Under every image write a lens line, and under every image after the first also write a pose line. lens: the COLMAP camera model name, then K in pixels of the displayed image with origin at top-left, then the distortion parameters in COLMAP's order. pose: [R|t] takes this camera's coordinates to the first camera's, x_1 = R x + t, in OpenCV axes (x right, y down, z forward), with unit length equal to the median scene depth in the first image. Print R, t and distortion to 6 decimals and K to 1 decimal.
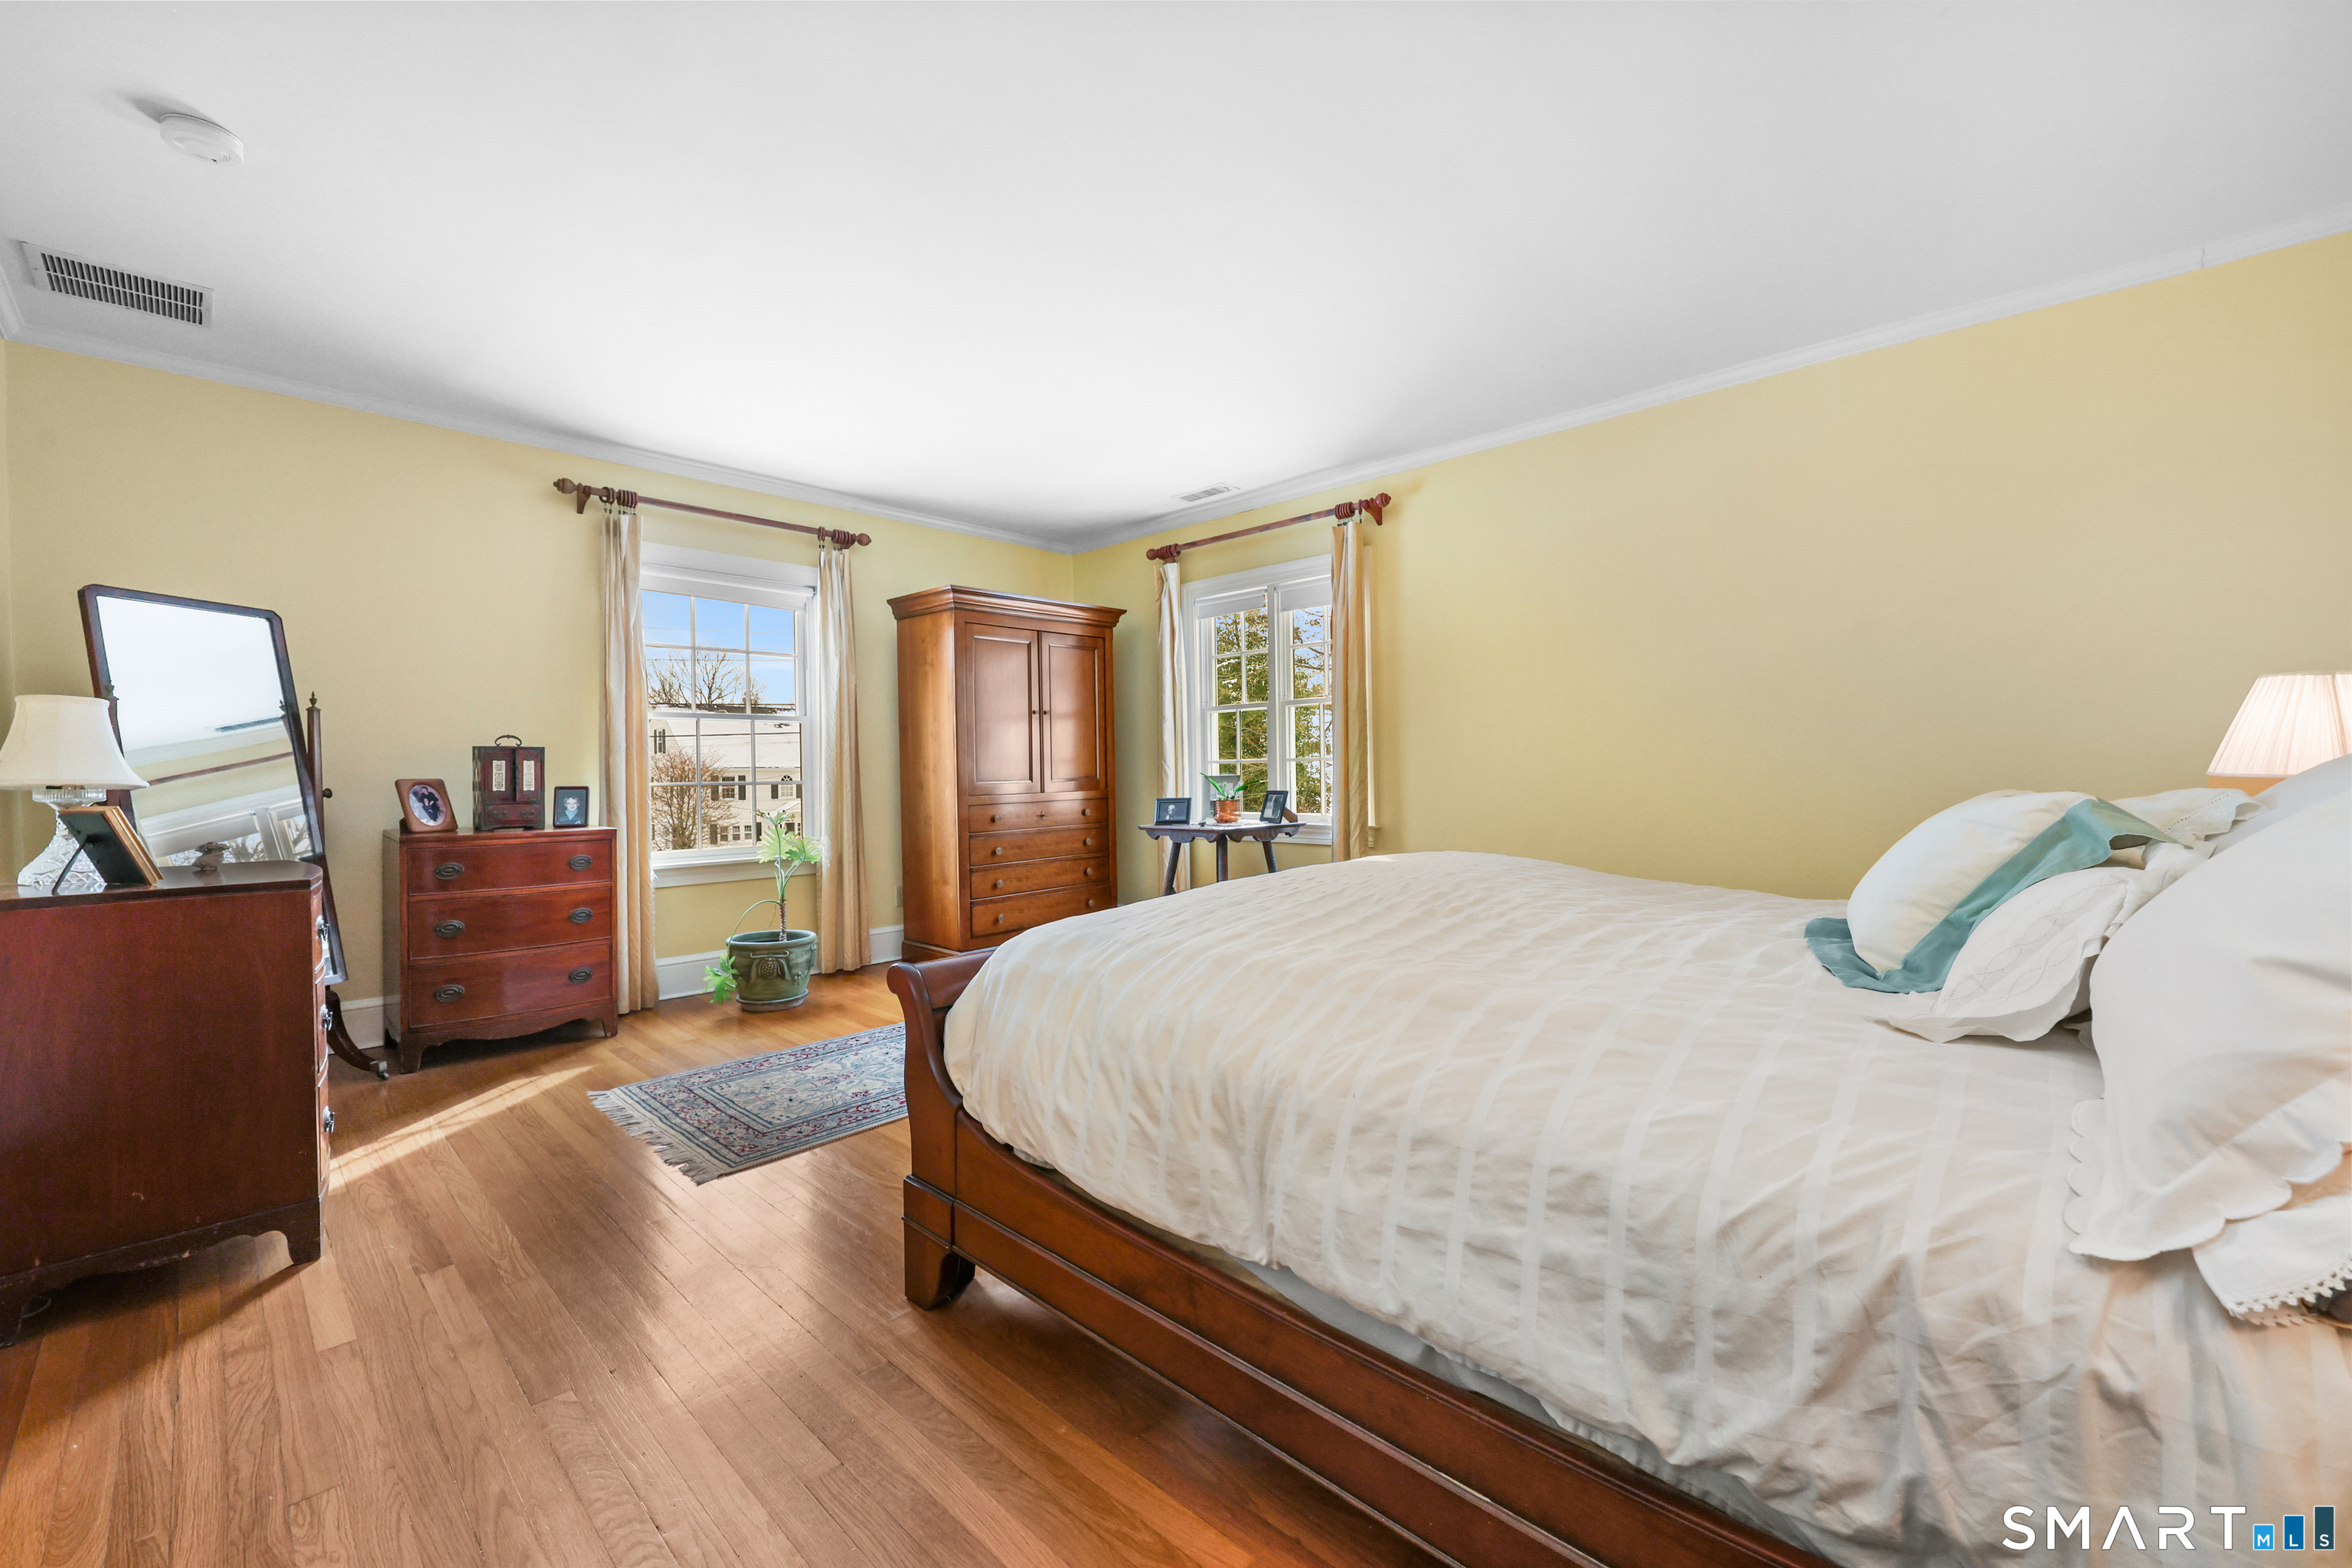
lens RADIAL K [[964.9, 0, 1179.2], [0, 964.9, 765.1], [0, 0, 1]] dist [0.004283, 0.000256]
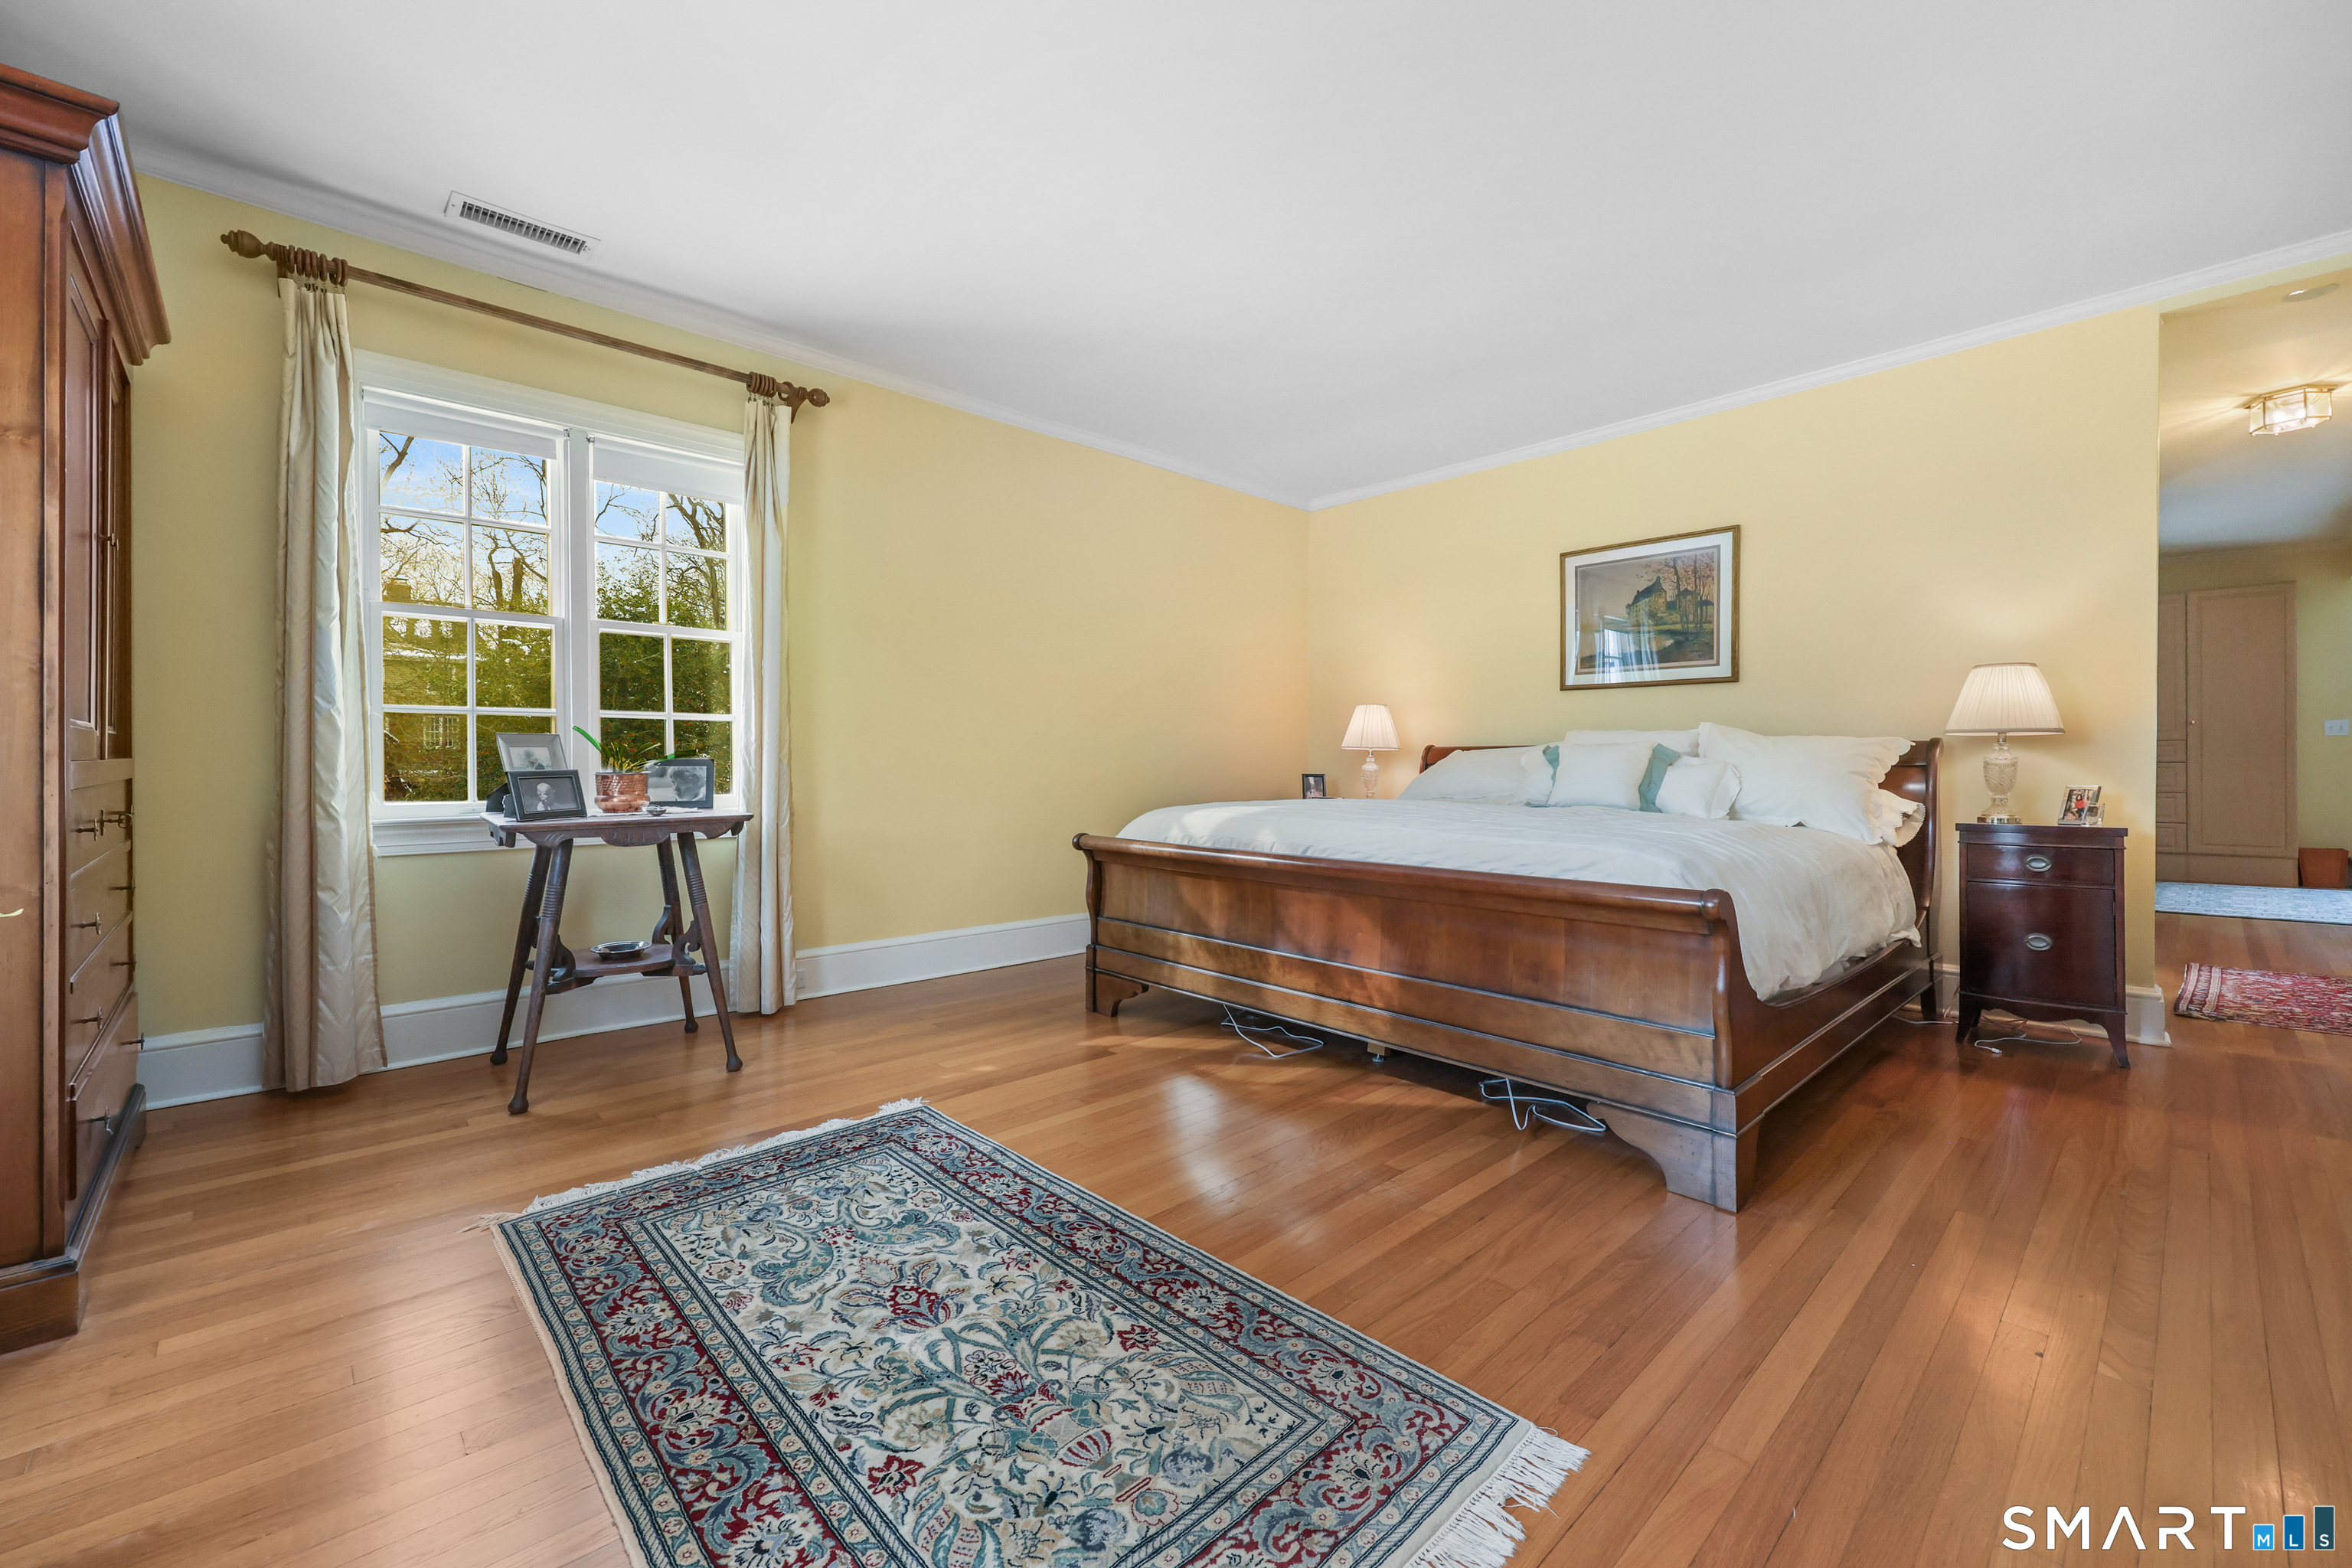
lens RADIAL K [[964.9, 0, 1179.2], [0, 964.9, 765.1], [0, 0, 1]] dist [0.004283, 0.000256]
pose [[0.033094, 0.011769, 0.999383, -0.813298], [-0.004065, 0.999924, -0.011640, 0.053682], [-0.999444, -0.003677, 0.033139, 0.949673]]
